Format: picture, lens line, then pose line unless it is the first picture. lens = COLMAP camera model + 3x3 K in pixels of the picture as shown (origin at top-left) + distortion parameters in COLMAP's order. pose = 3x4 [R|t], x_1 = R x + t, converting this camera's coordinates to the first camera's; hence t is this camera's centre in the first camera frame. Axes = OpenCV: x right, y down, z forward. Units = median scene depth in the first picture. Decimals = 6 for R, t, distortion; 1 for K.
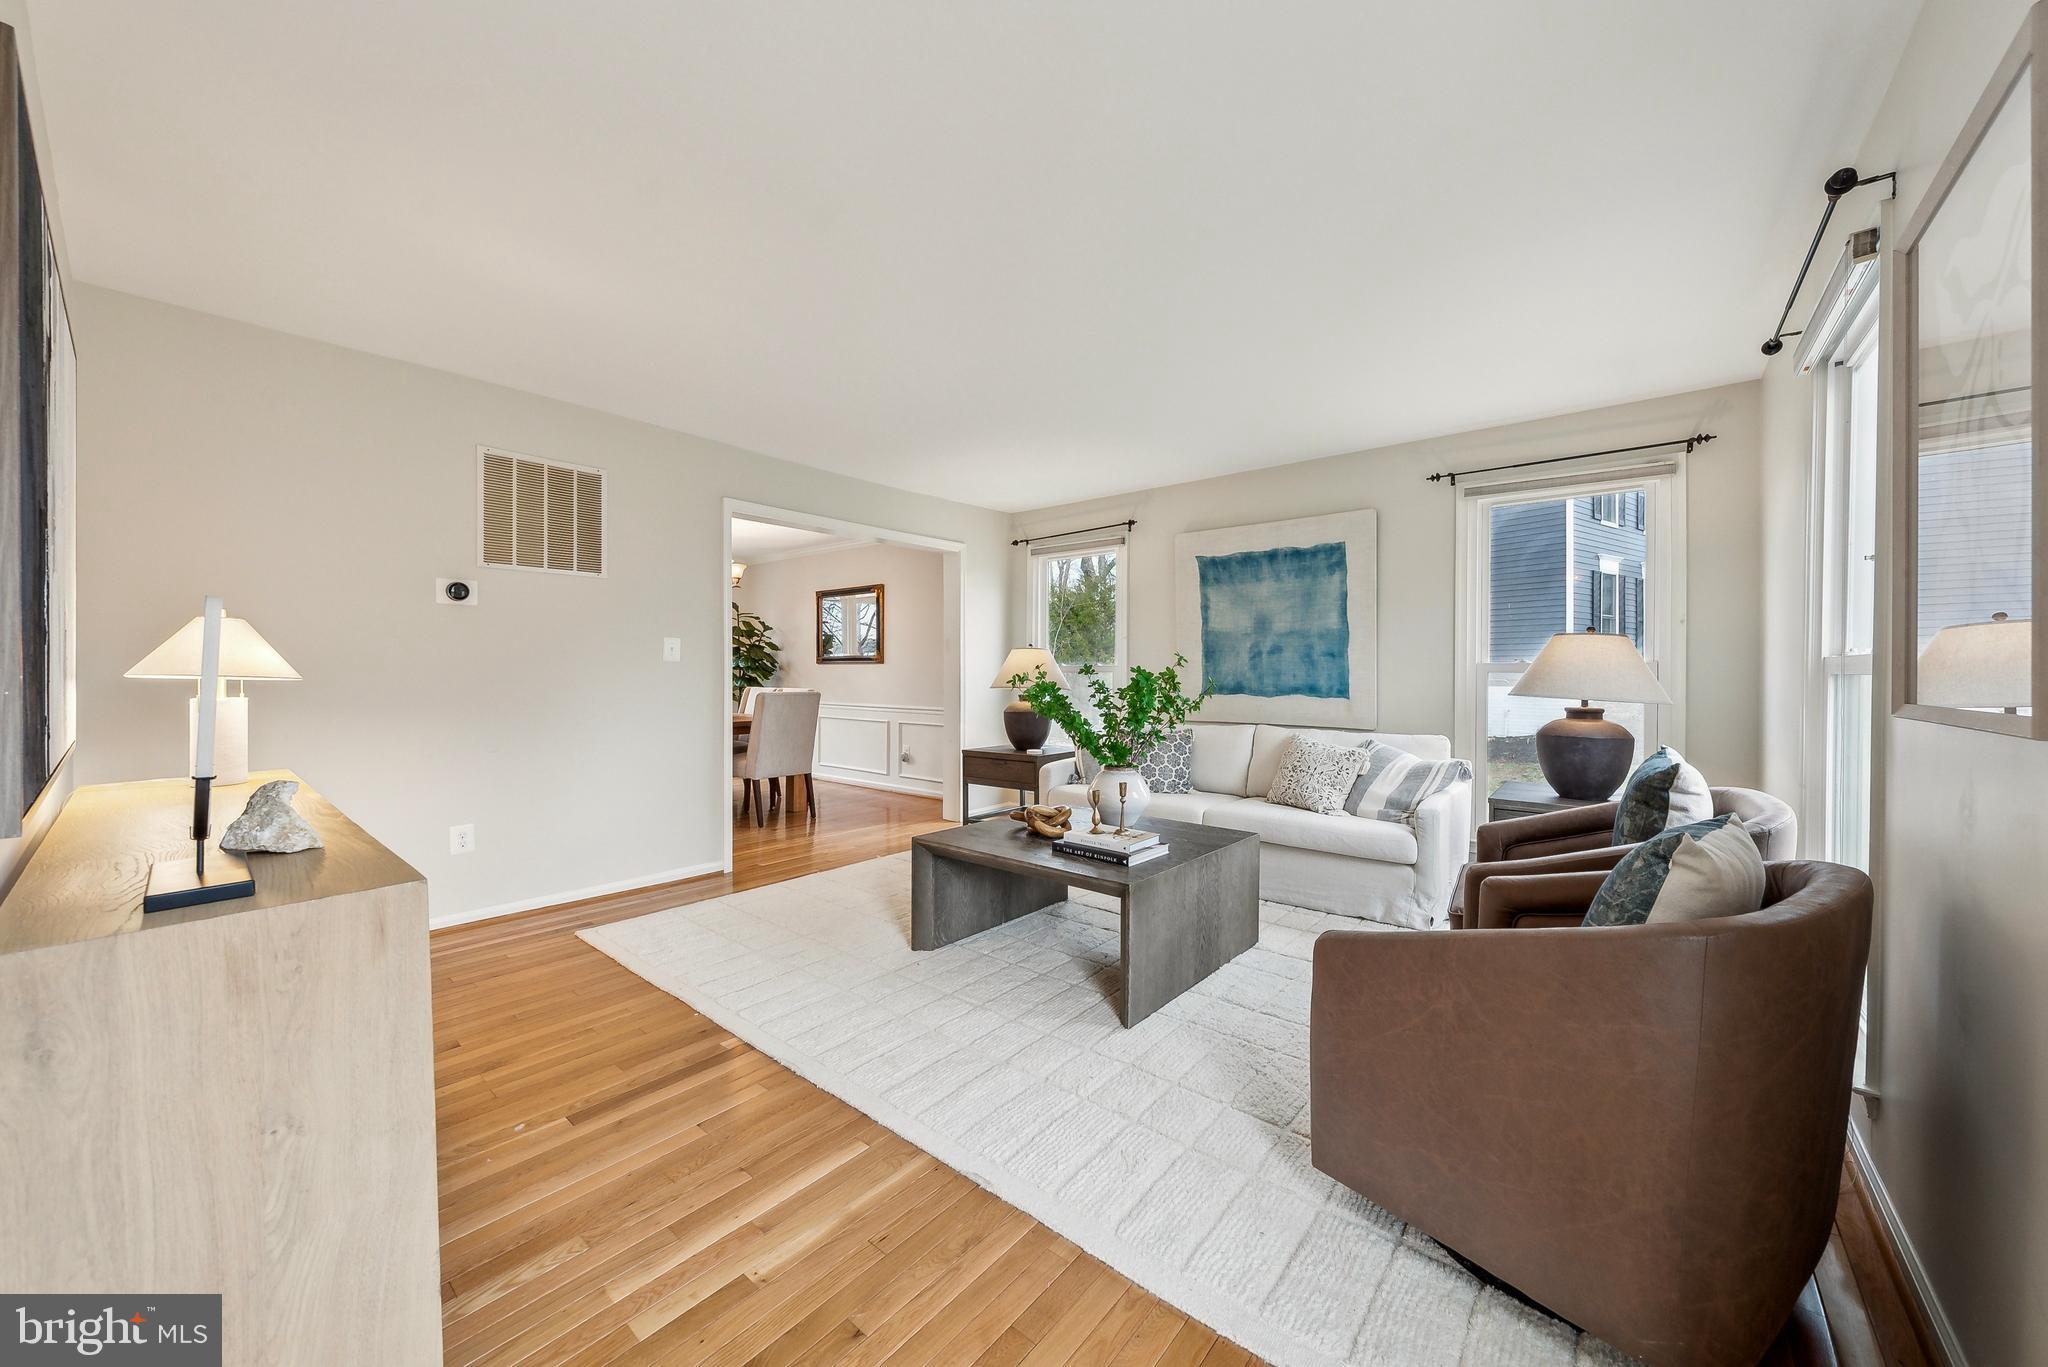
lens RADIAL K [[740.6, 0, 1030.5], [0, 740.6, 673.8], [0, 0, 1]] dist [0.000313, 0.000064]
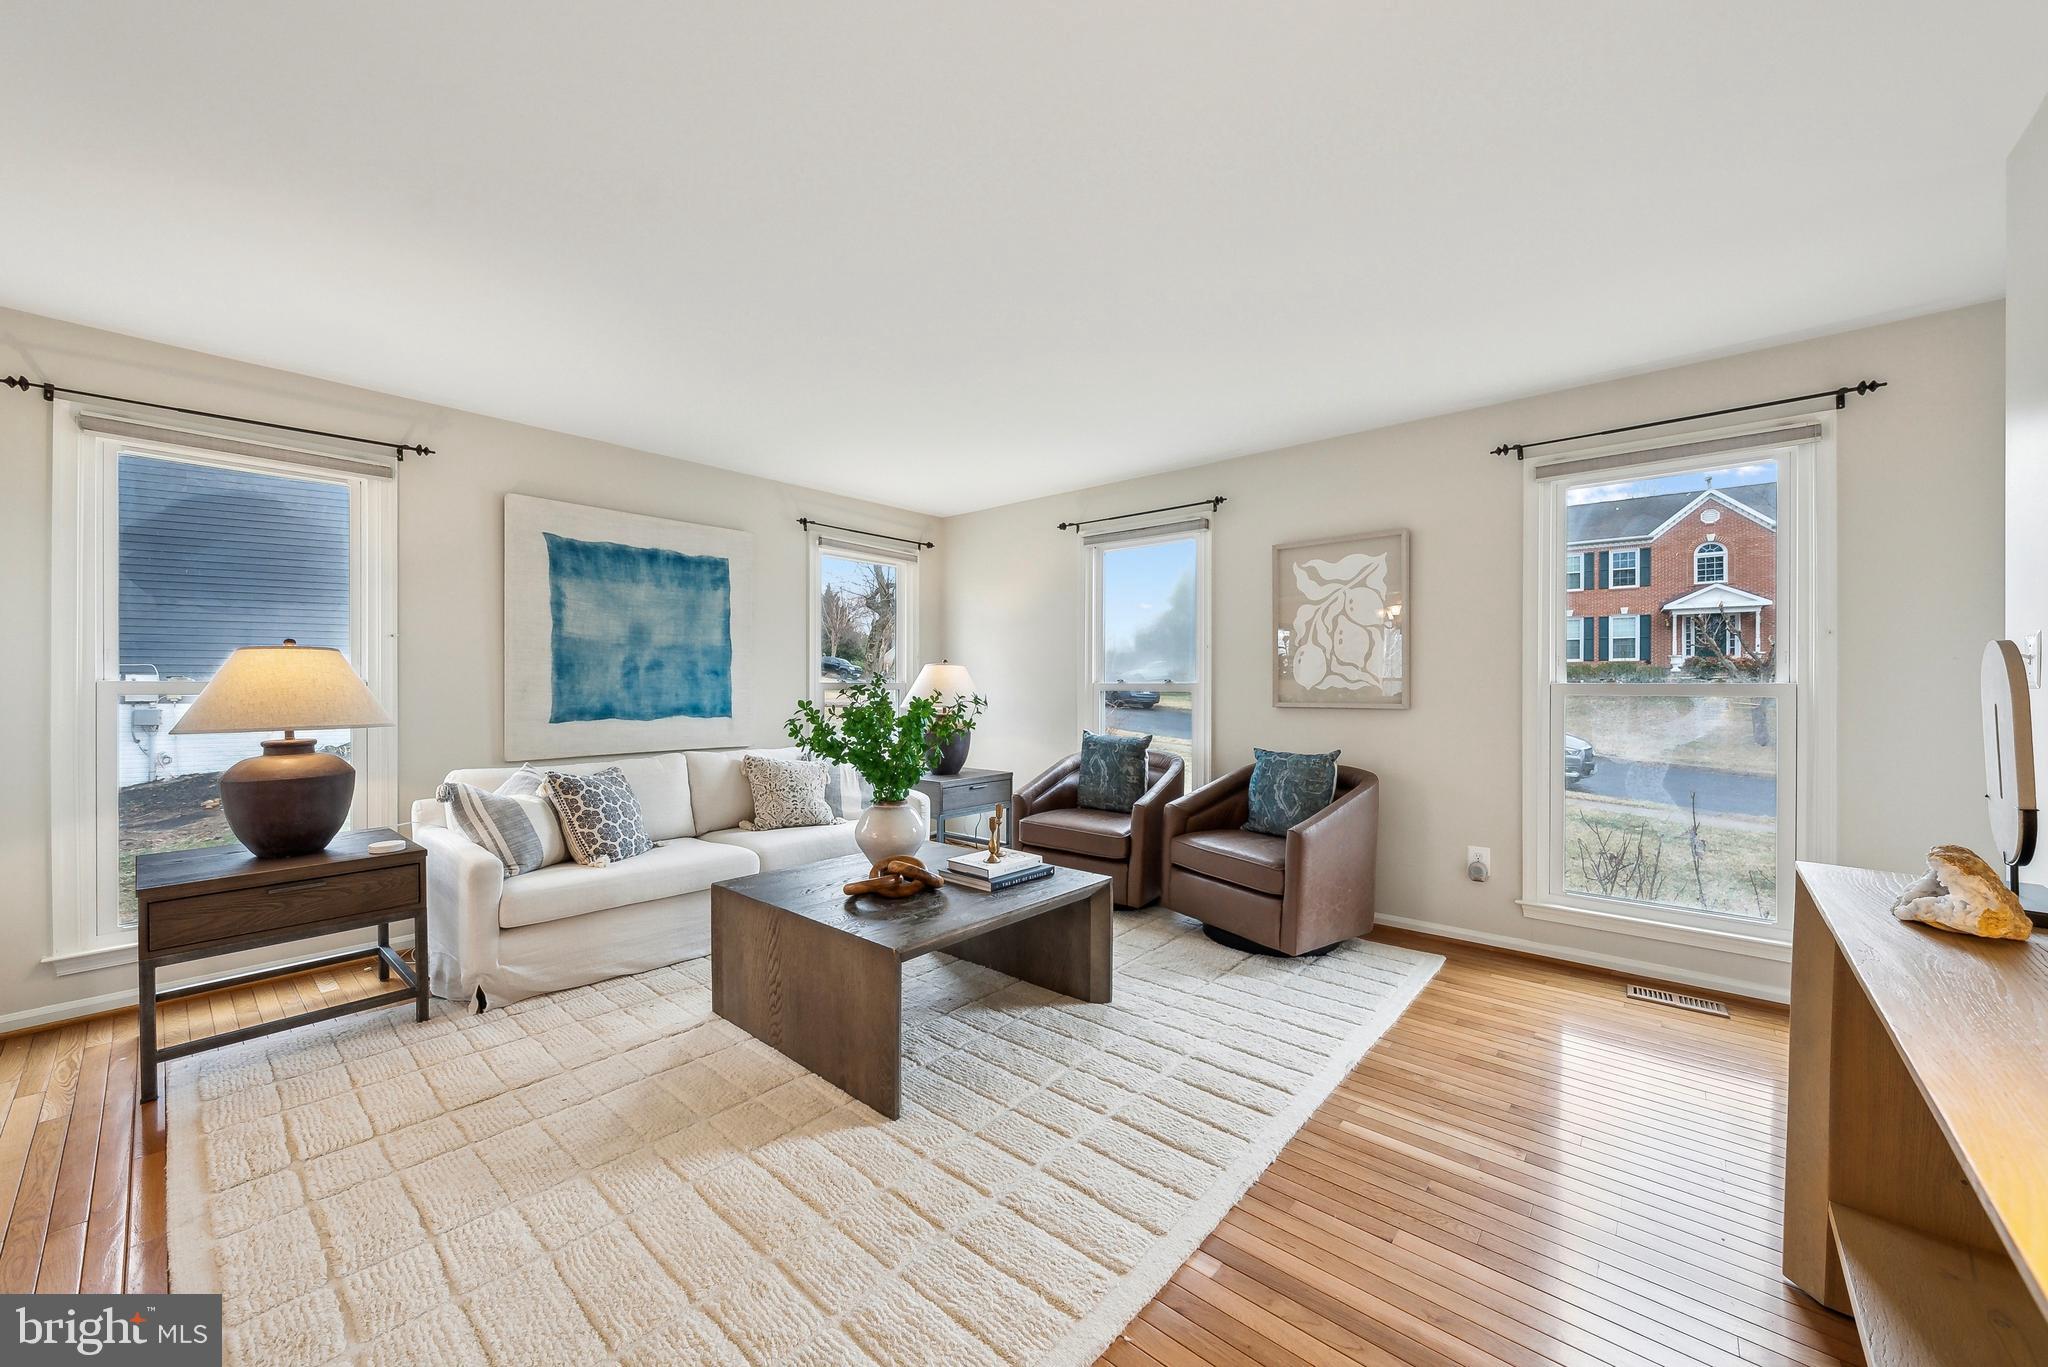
lens RADIAL K [[740.6, 0, 1033.4], [0, 740.6, 686.7], [0, 0, 1]] dist [0.000313, 0.000064]
pose [[0.006067, 0.004358, 0.999972, -0.524772], [0.016325, 0.999857, -0.004457, 0.003573], [-0.999848, 0.016352, 0.005995, 0.547931]]
